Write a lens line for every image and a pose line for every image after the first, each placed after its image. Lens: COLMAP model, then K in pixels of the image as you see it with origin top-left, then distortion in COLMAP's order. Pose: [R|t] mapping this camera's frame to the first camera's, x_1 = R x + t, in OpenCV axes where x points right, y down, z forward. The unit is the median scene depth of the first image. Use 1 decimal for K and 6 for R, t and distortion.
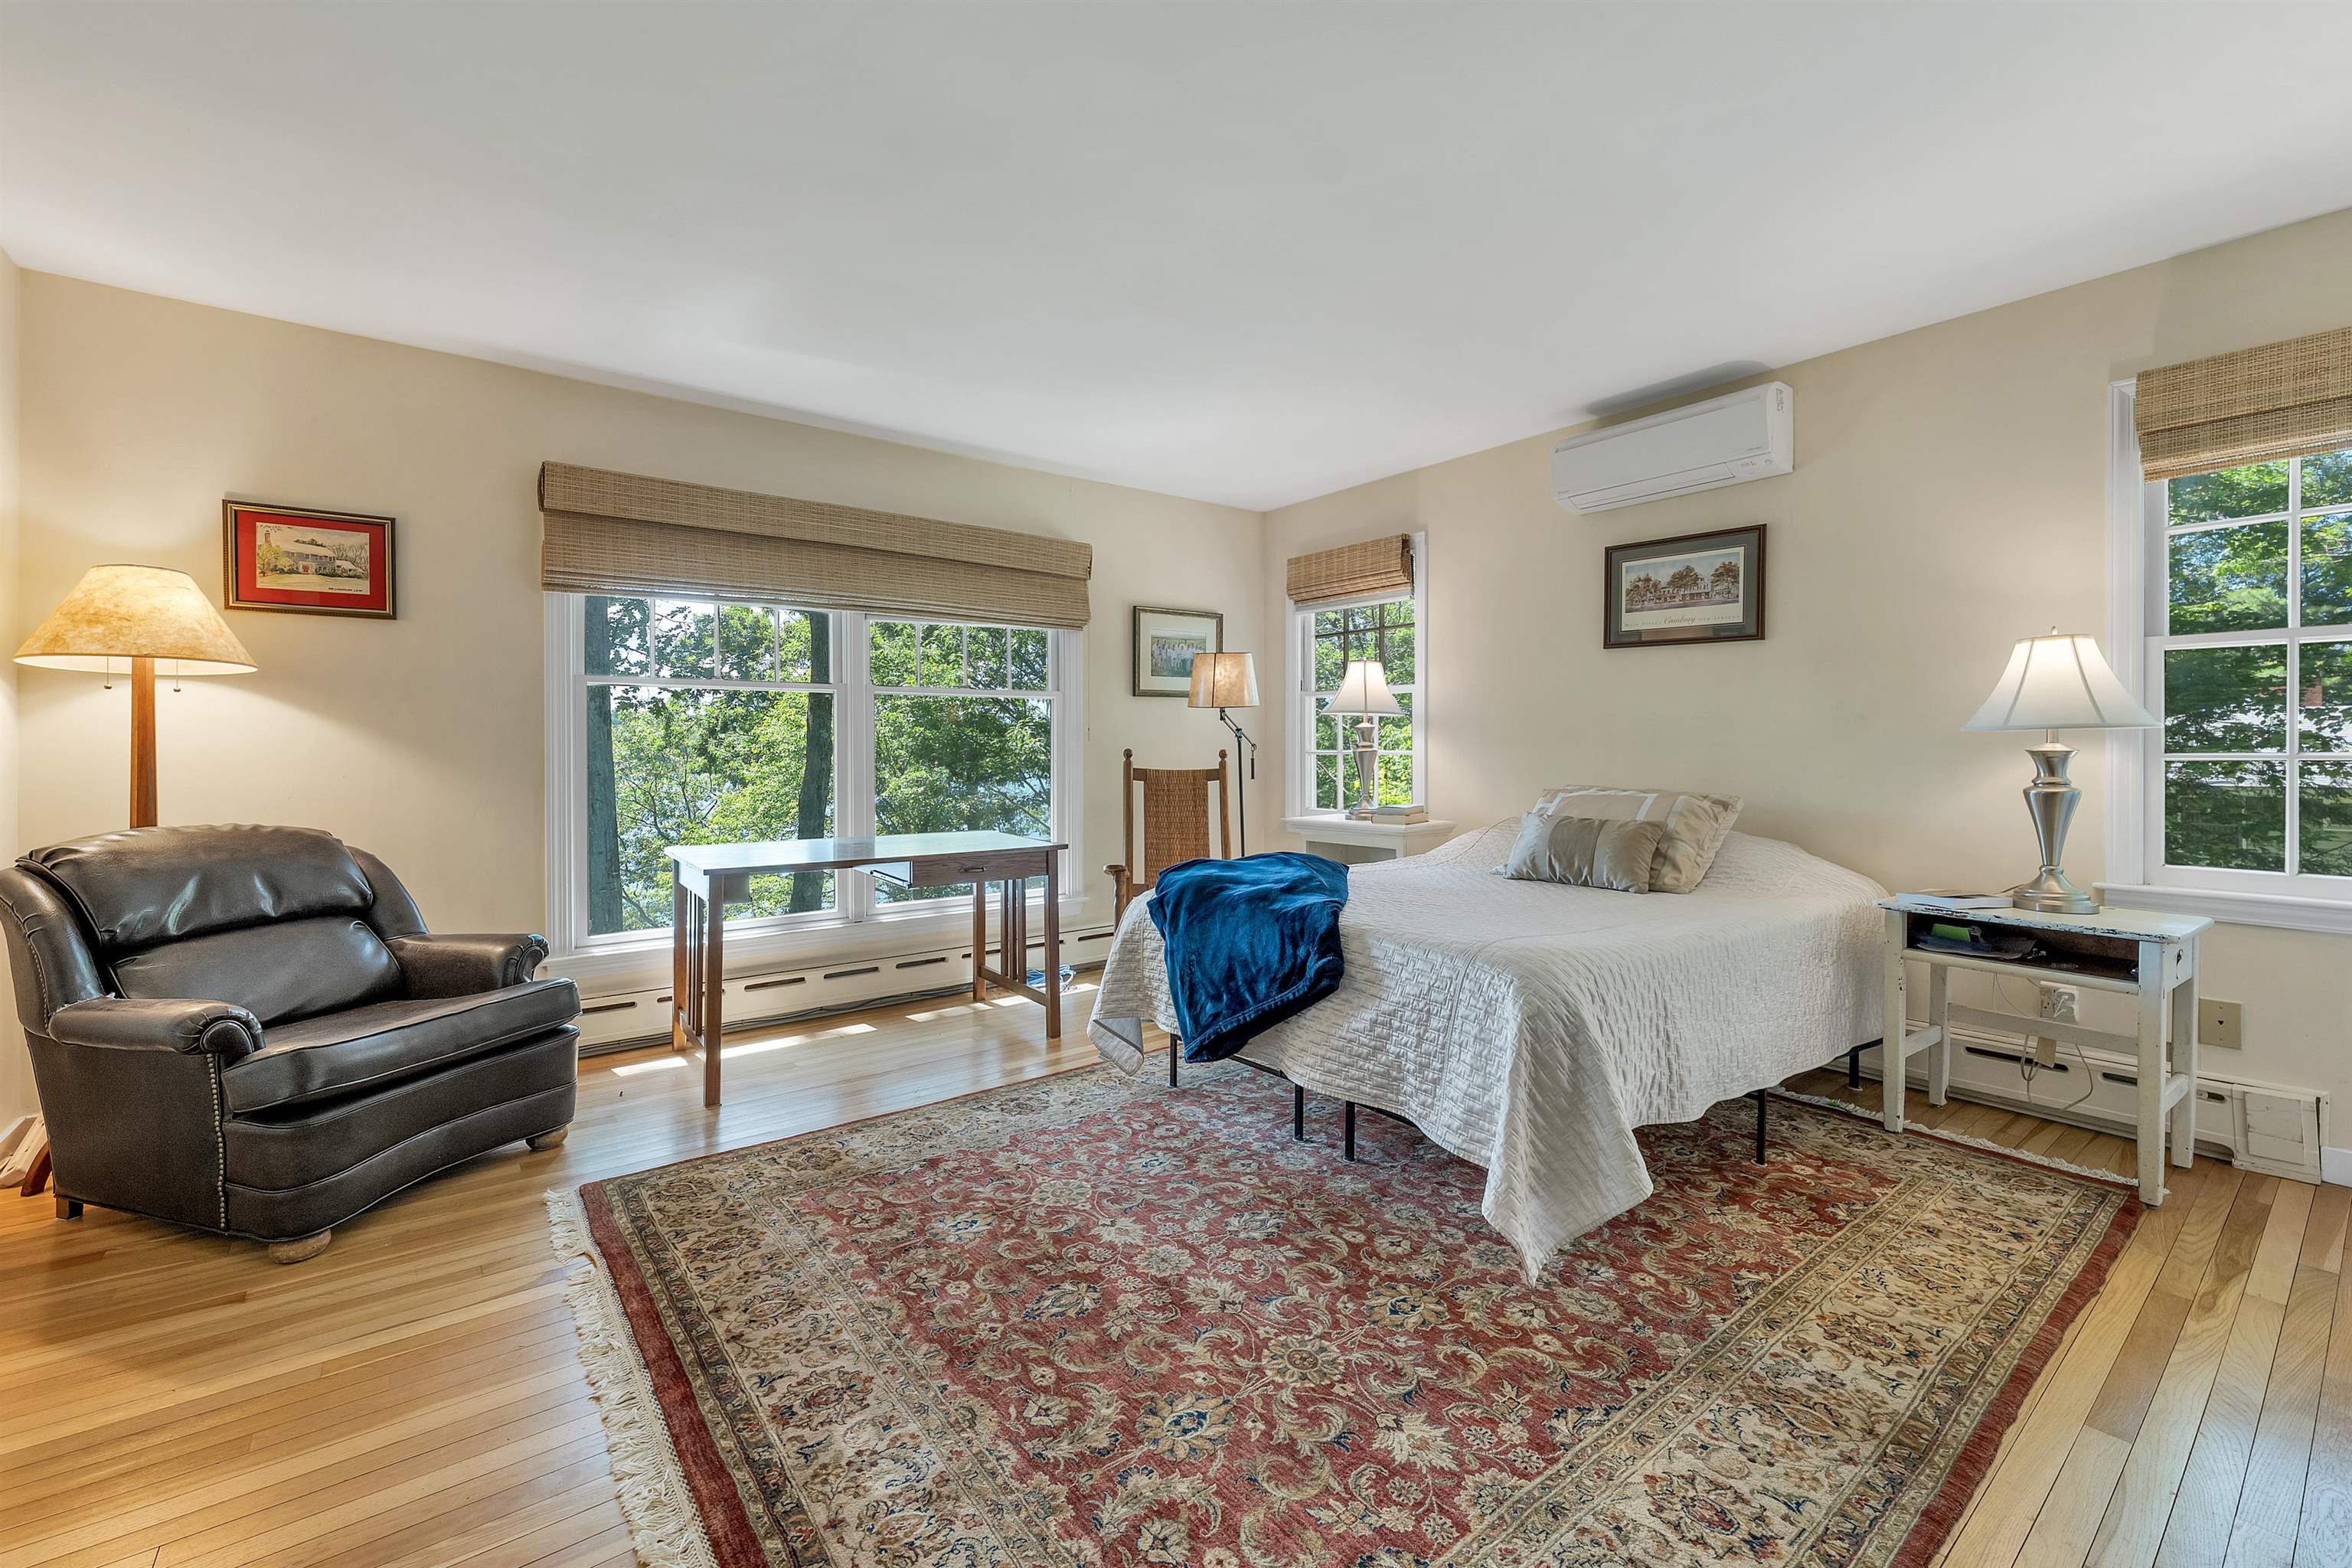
lens RADIAL K [[972.2, 0, 1161.8], [0, 972.2, 741.1], [0, 0, 1]] dist [-0.001356, -0.000247]
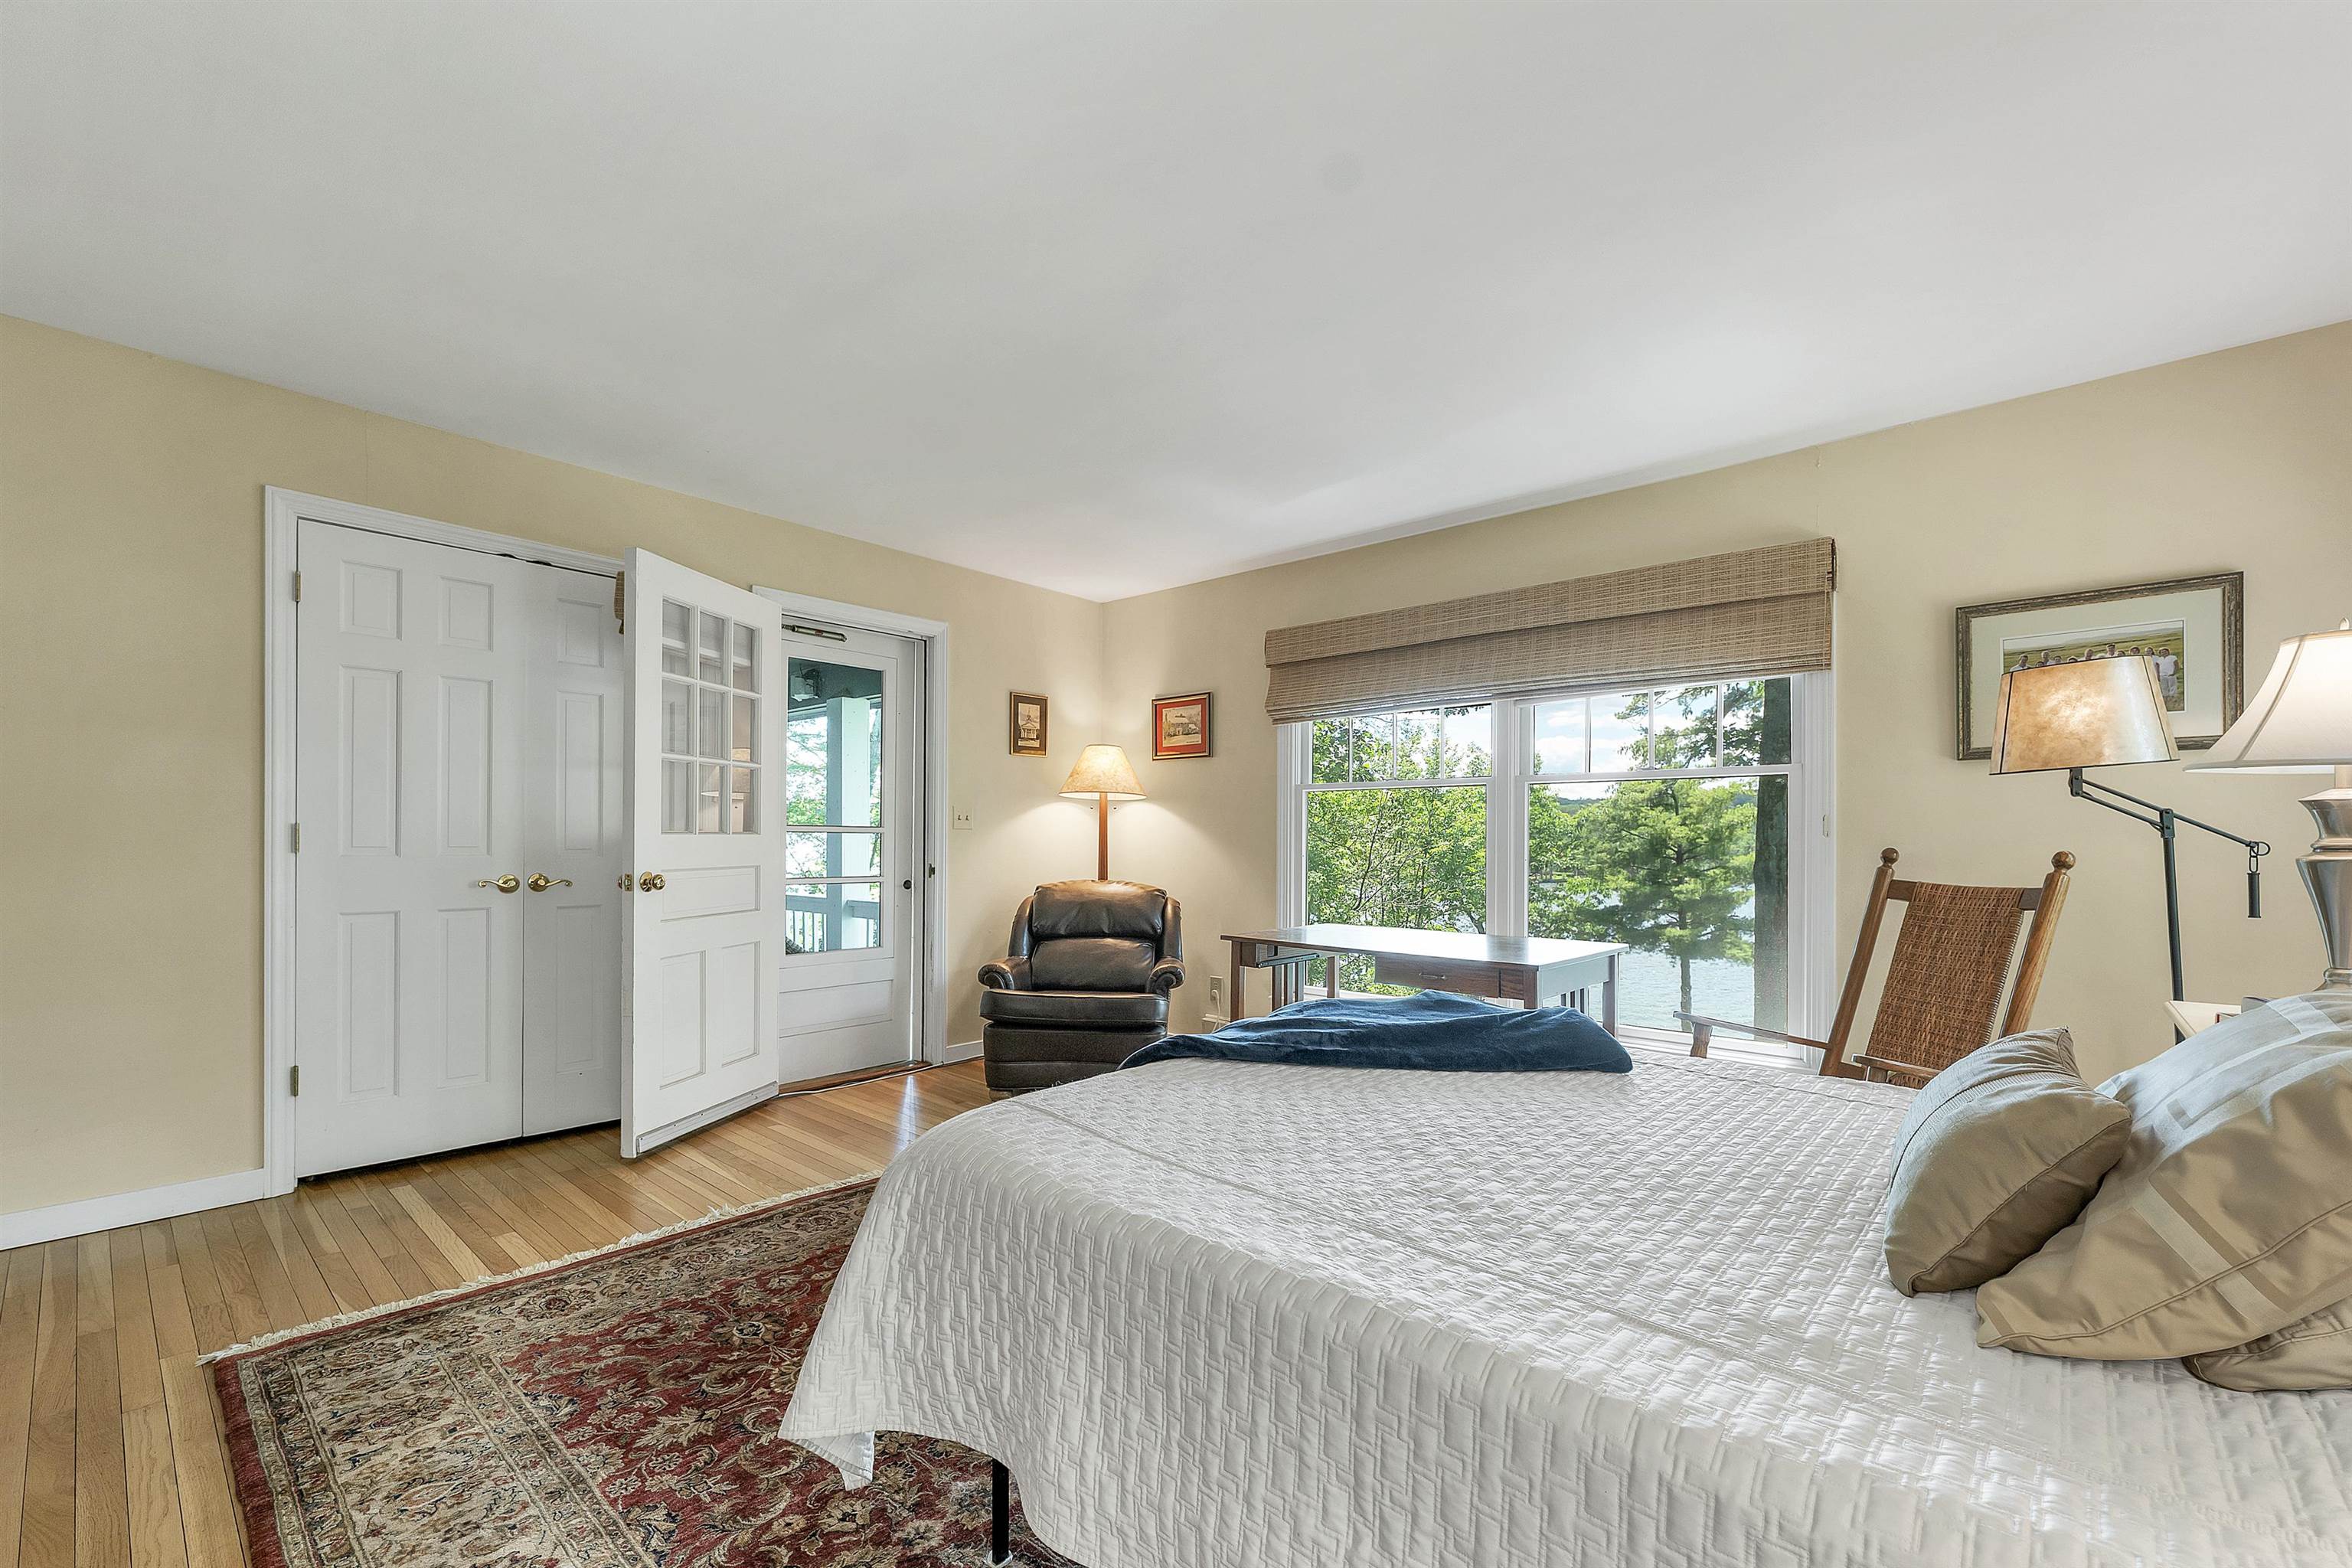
lens RADIAL K [[972.2, 0, 1161.8], [0, 972.2, 838.8], [0, 0, 1]] dist [-0.001356, -0.000247]
pose [[0.183657, 0.001404, -0.982989, 0.757894], [-0.001702, 0.999998, 0.001110, 0.003267], [0.982989, 0.001469, 0.183659, 0.675963]]
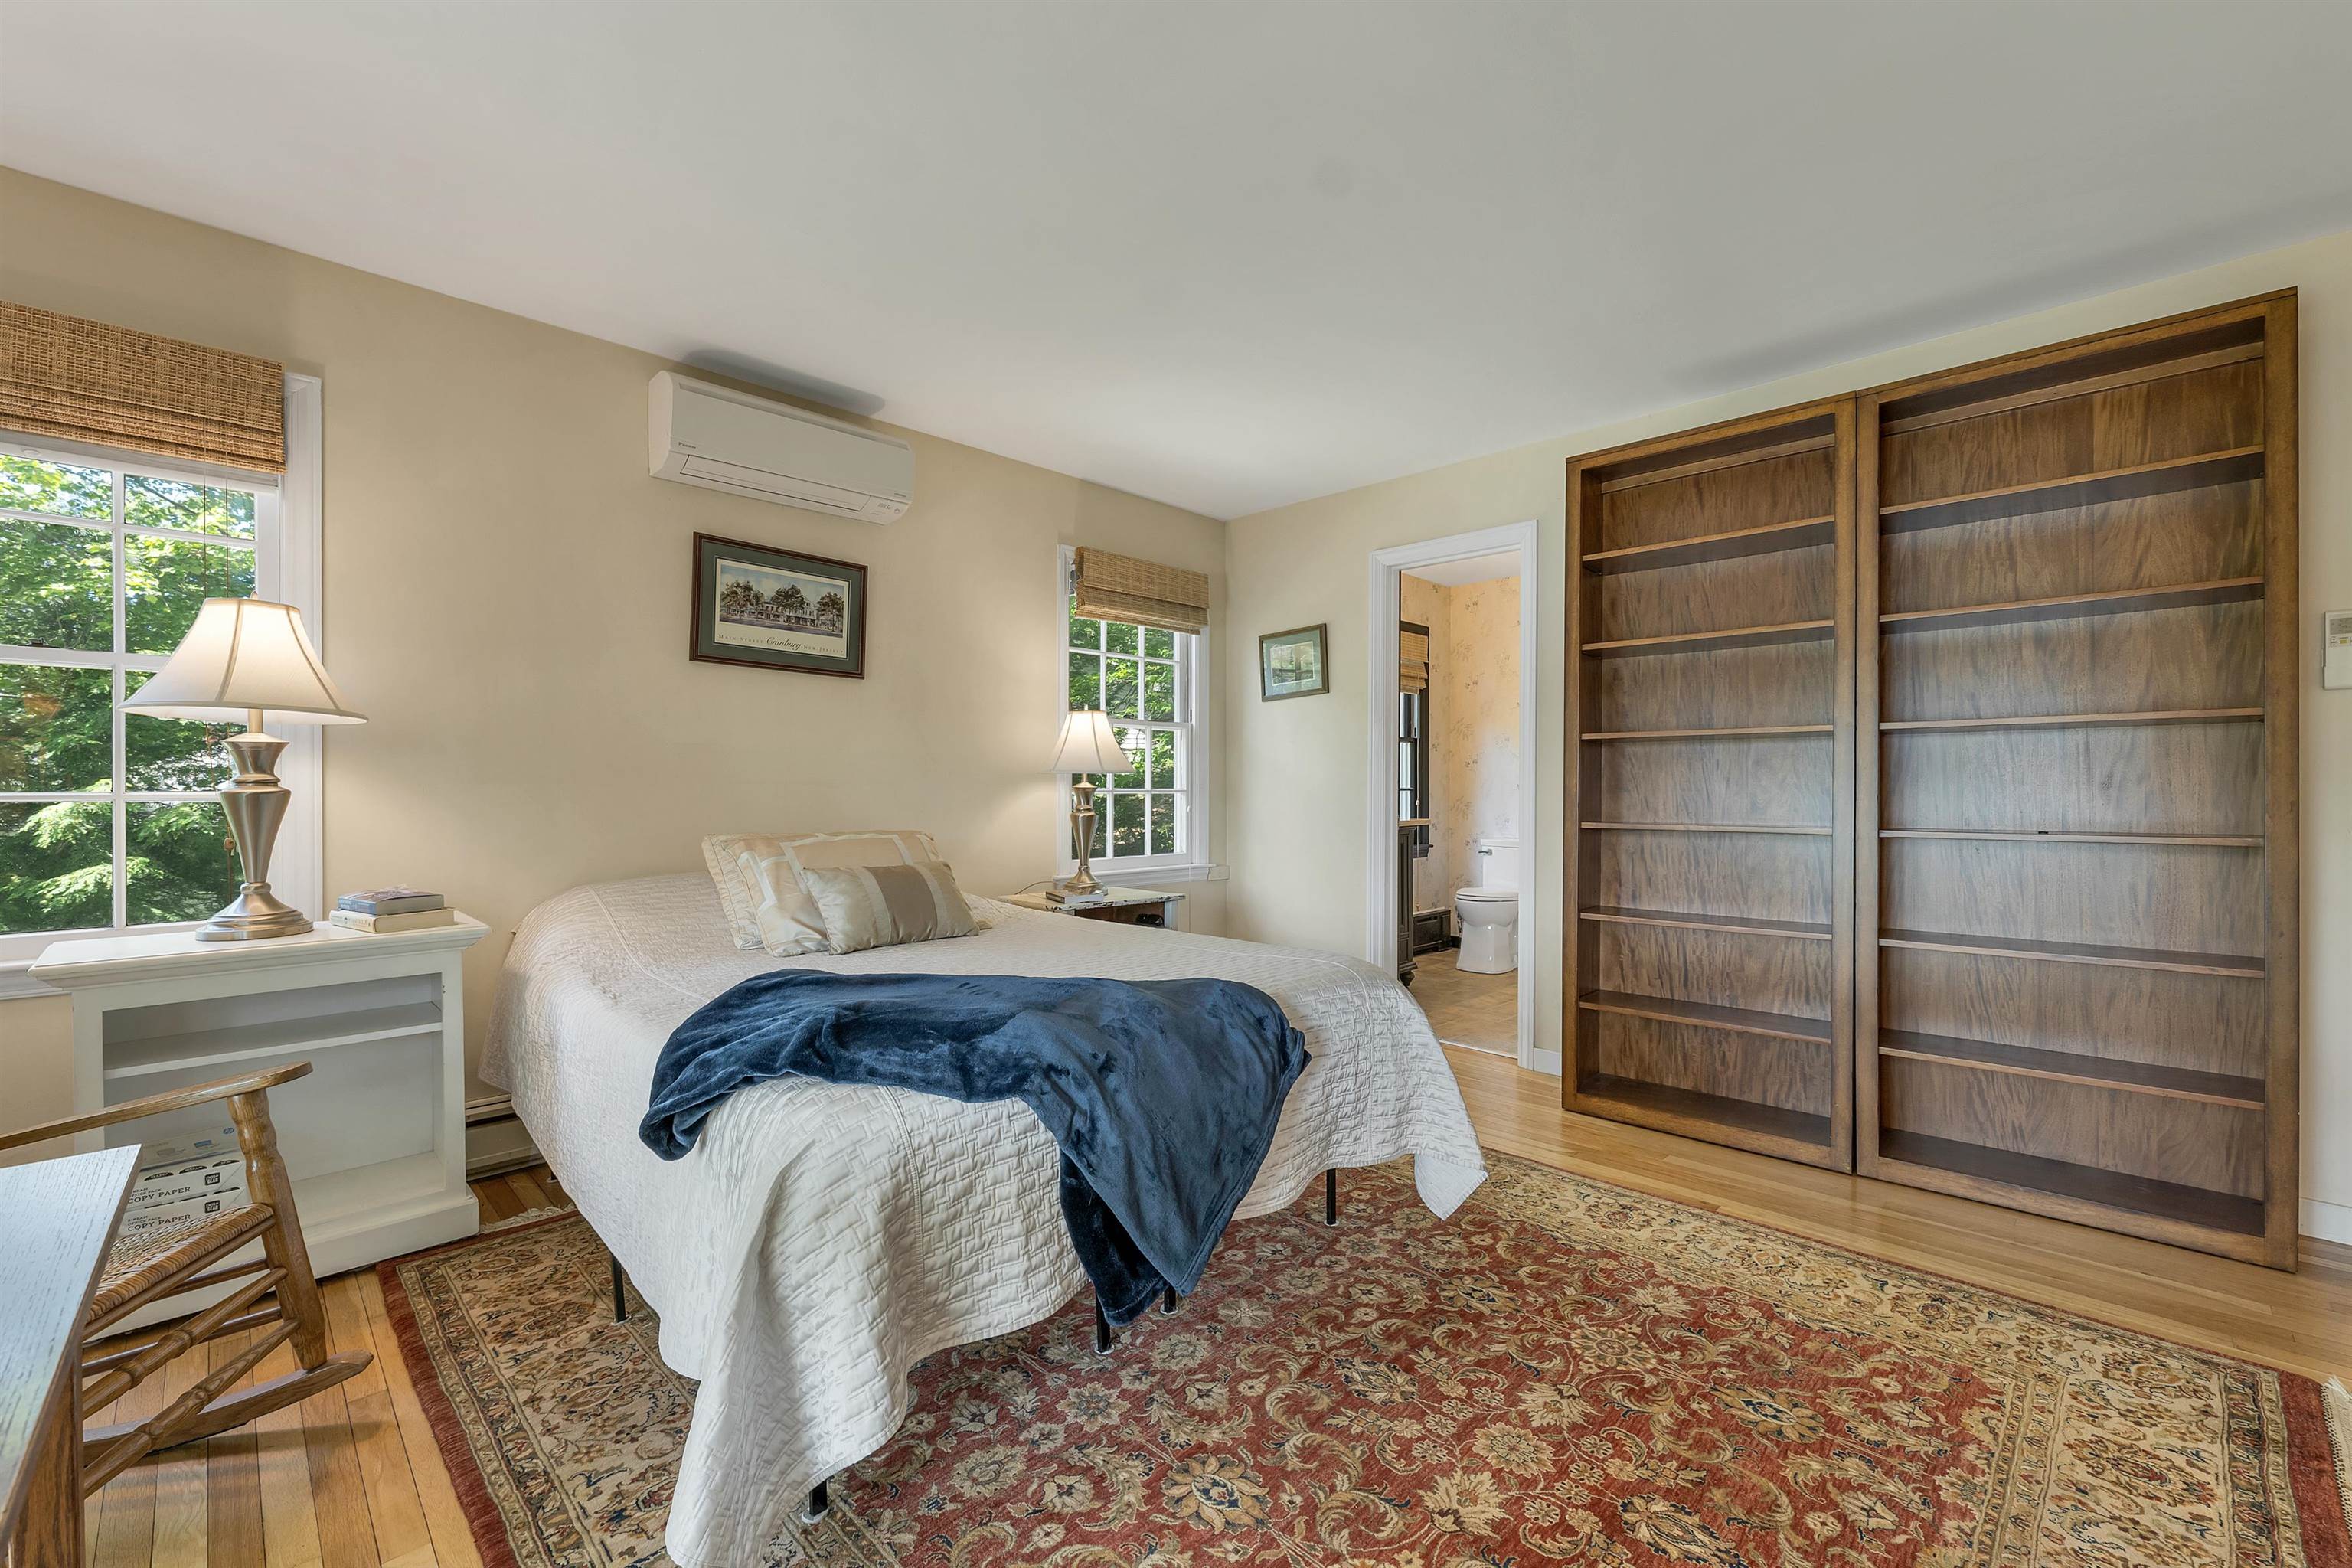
lens RADIAL K [[972.2, 0, 1165.2], [0, 972.2, 790.4], [0, 0, 1]] dist [-0.001356, -0.000247]
pose [[-0.134888, -0.004239, 0.990852, -0.484172], [-0.004228, 0.999984, 0.003702, 0.007564], [-0.990852, -0.003690, -0.134904, 0.926386]]
